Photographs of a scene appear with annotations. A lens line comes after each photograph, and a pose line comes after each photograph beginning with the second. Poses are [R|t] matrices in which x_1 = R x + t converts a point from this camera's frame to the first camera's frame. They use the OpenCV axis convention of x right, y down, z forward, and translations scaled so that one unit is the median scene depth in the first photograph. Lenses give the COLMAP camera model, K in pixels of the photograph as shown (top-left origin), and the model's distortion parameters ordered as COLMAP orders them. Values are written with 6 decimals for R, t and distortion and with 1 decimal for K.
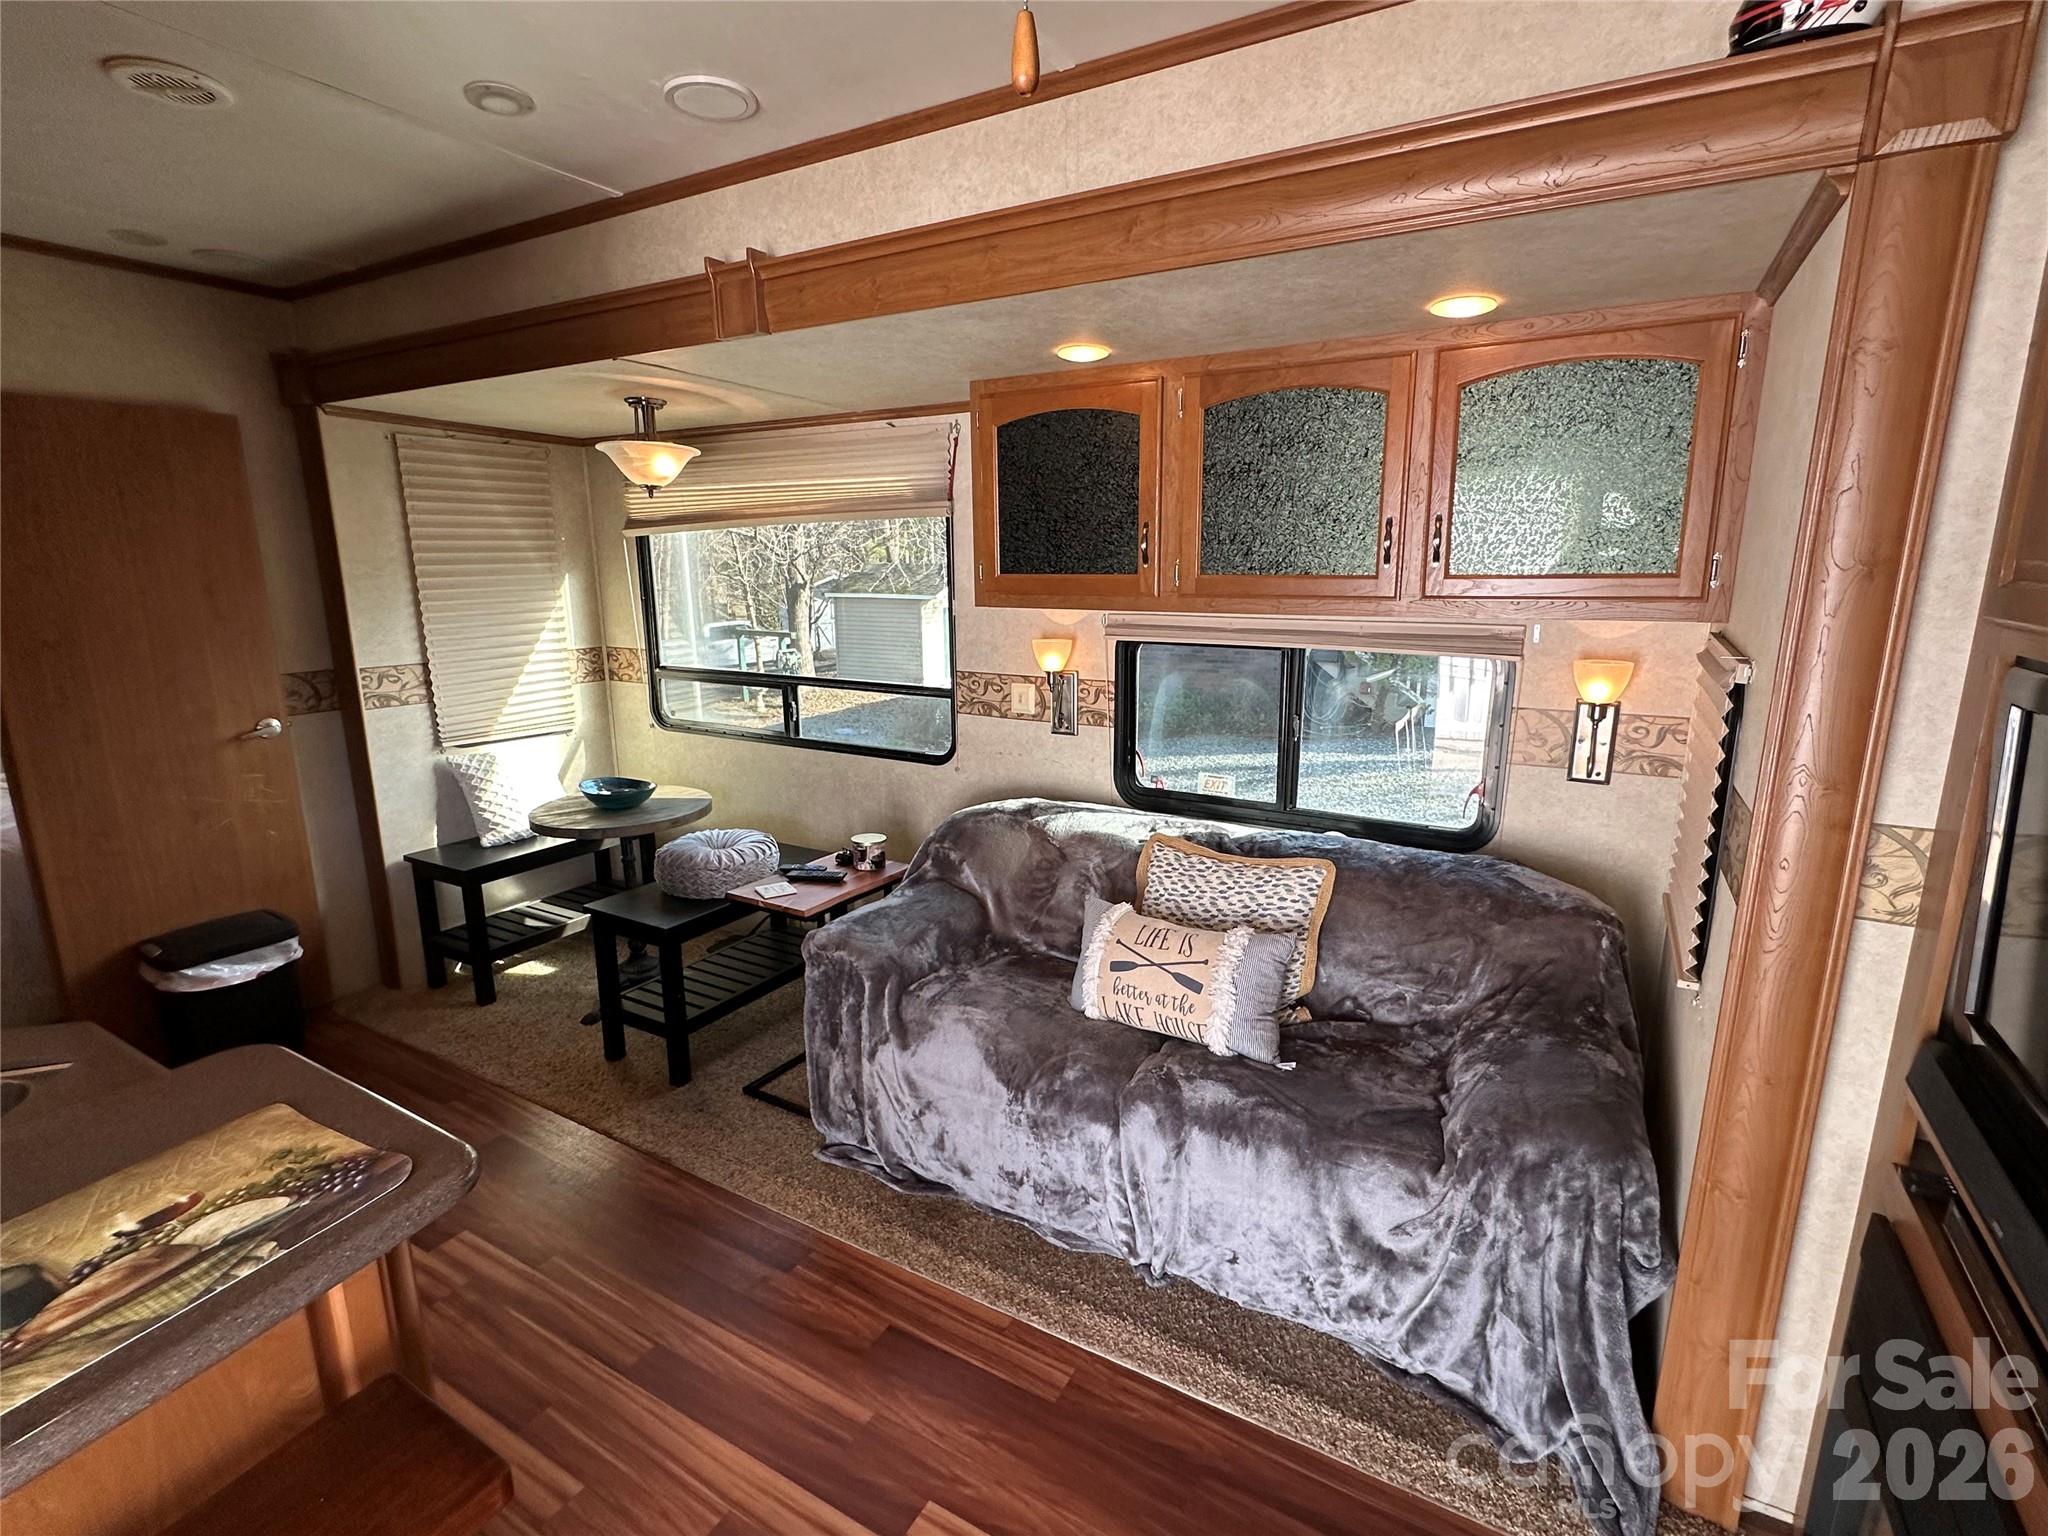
lens RADIAL K [[961.1, 0, 1022.6], [0, 961.1, 766.7], [0, 0, 1]] dist [-0.006269, 0.001673]
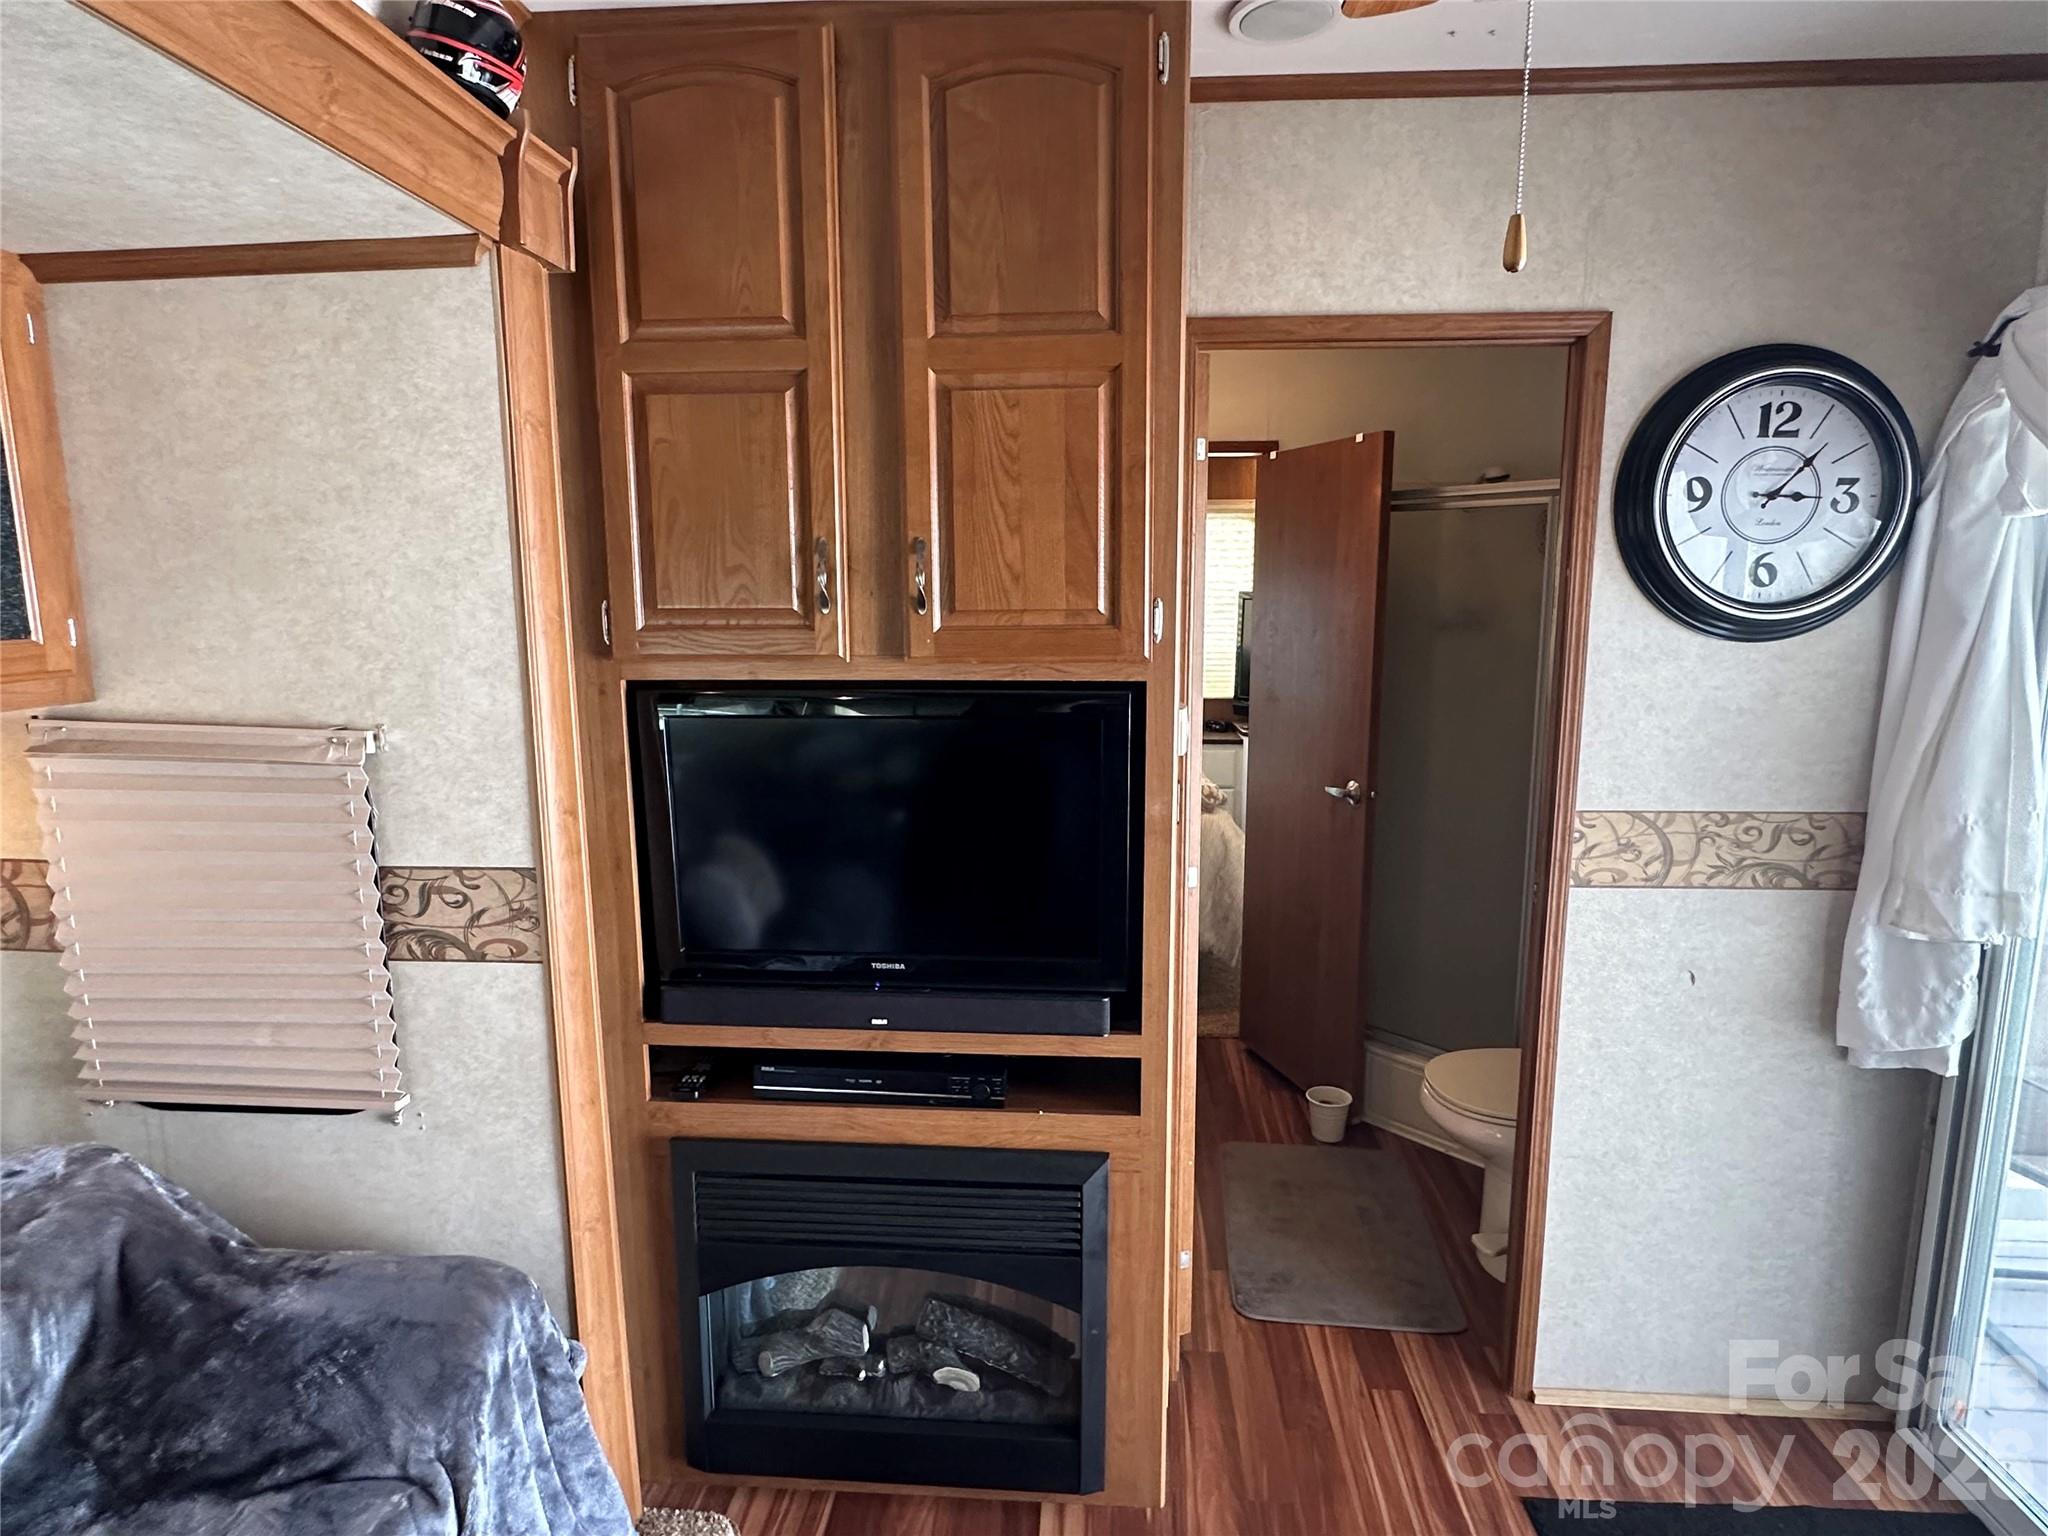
lens RADIAL K [[1112.4, 0, 1026.5], [0, 1112.4, 765.7], [0, 0, 1]] dist [-0.003424, -0.001489]
pose [[-0.447132, -0.134499, 0.884298, -0.269825], [0.197696, 0.949320, 0.244351, -0.130647], [-0.872347, 0.284079, -0.397881, 0.560160]]
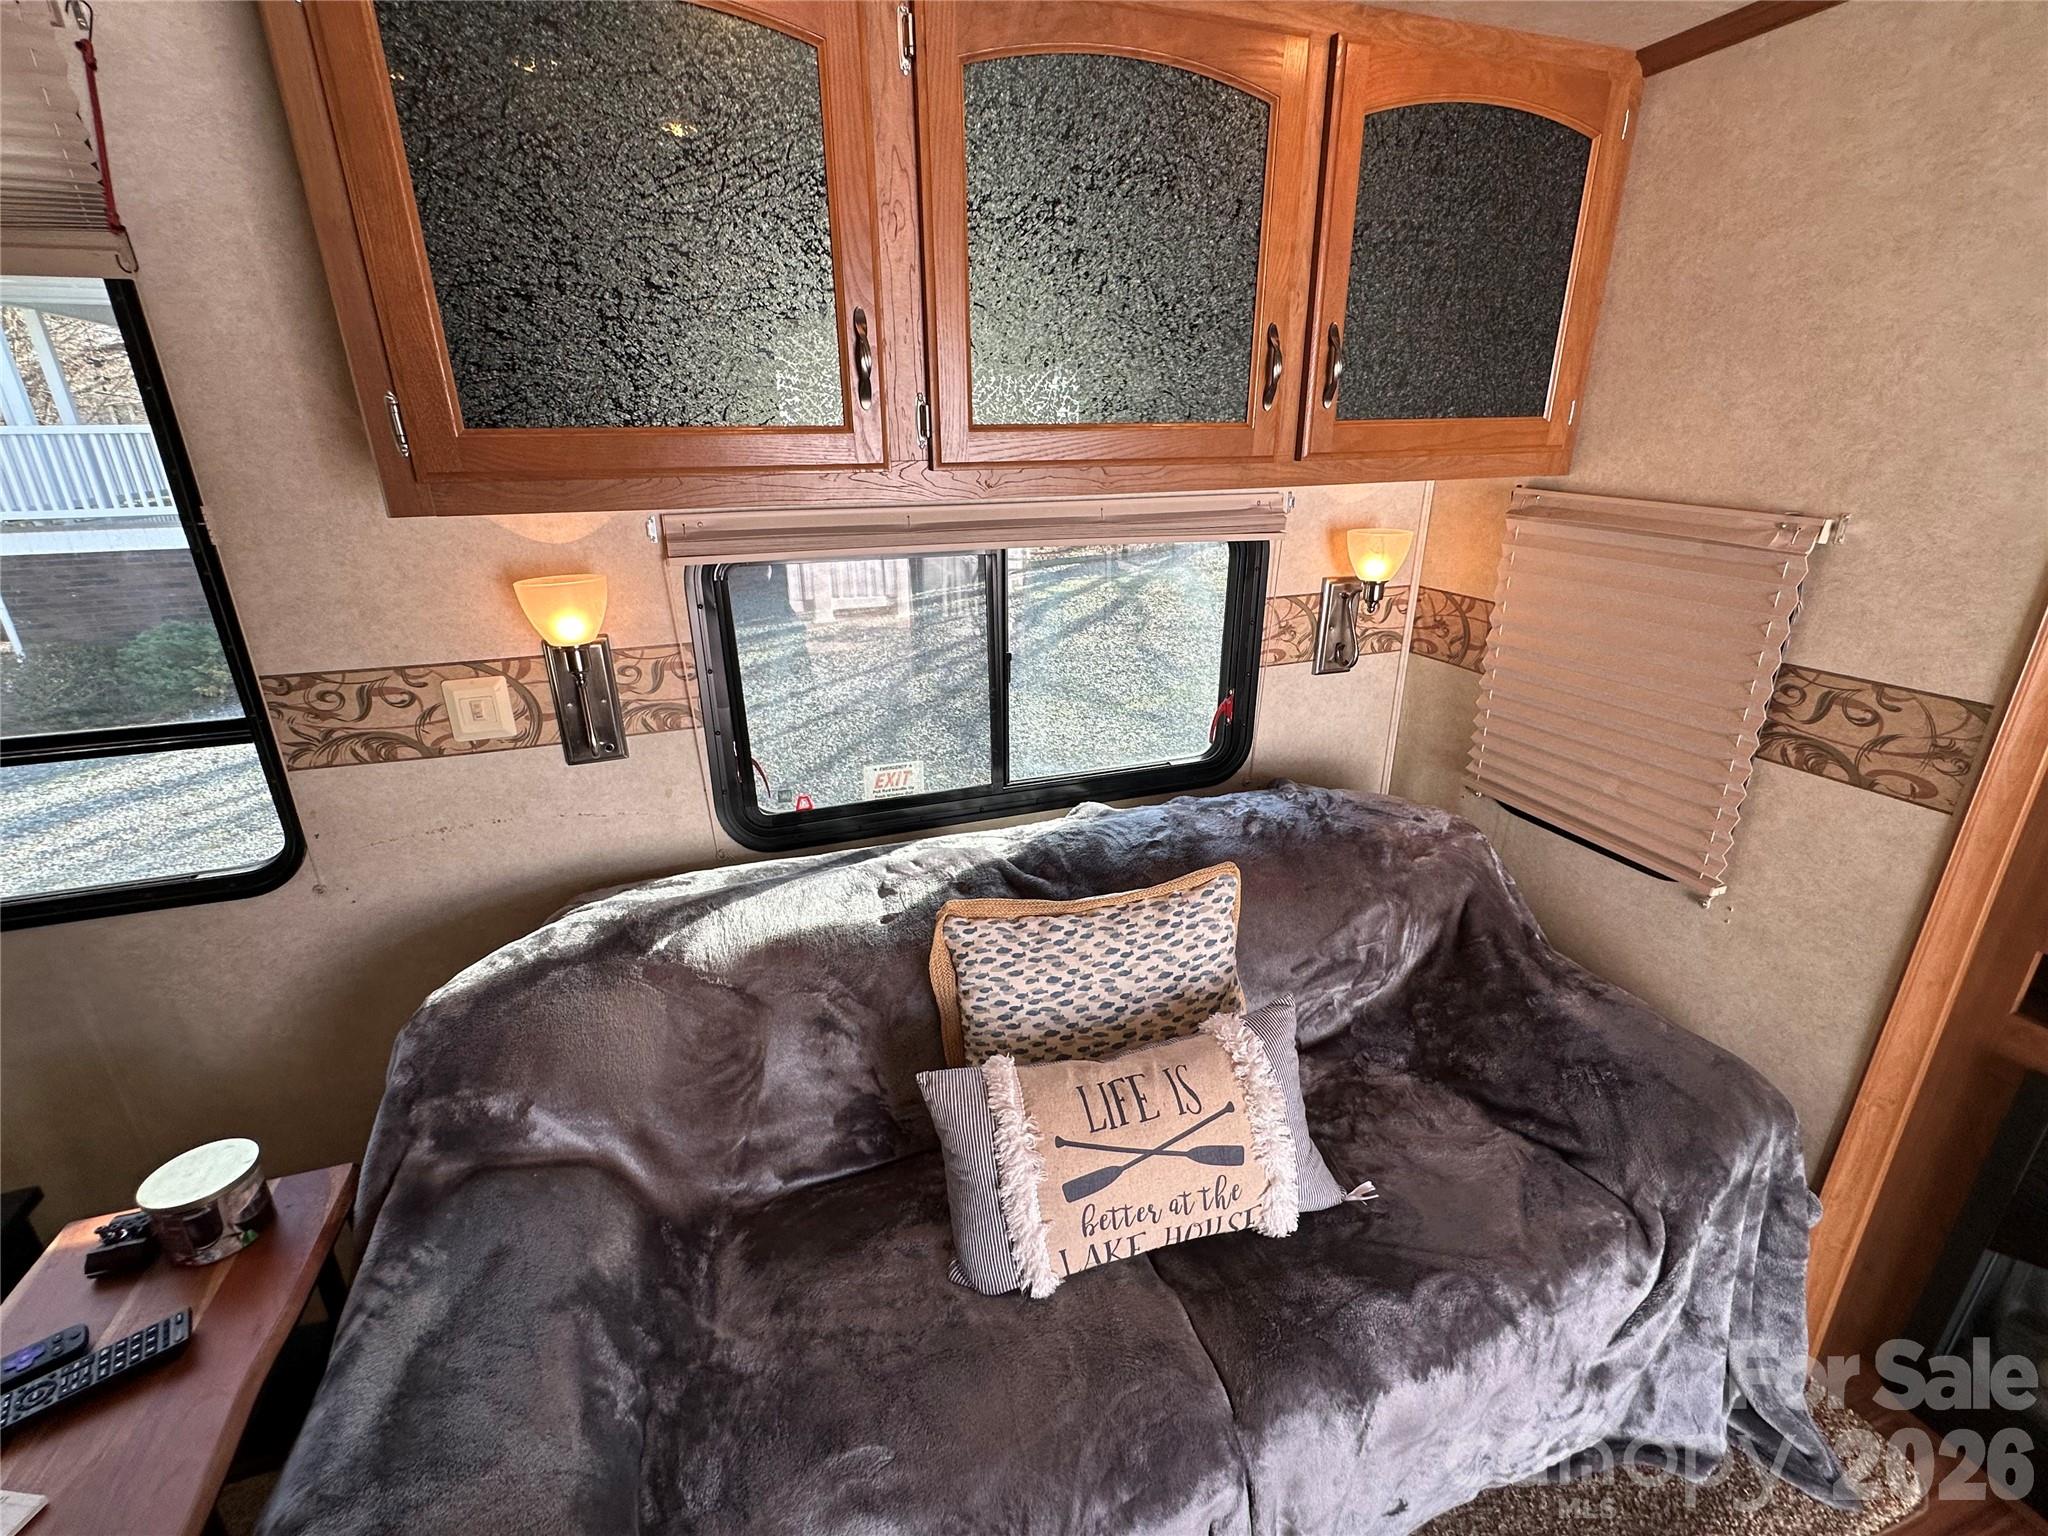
lens RADIAL K [[911.9, 0, 1023.8], [0, 911.9, 766.2], [0, 0, 1]] dist [-0.001029, -0.001274]
pose [[0.636361, -0.267254, 0.723616, -0.204198], [0.169485, 0.963584, 0.206833, -0.115351], [-0.752542, -0.008978, 0.658484, 0.633647]]
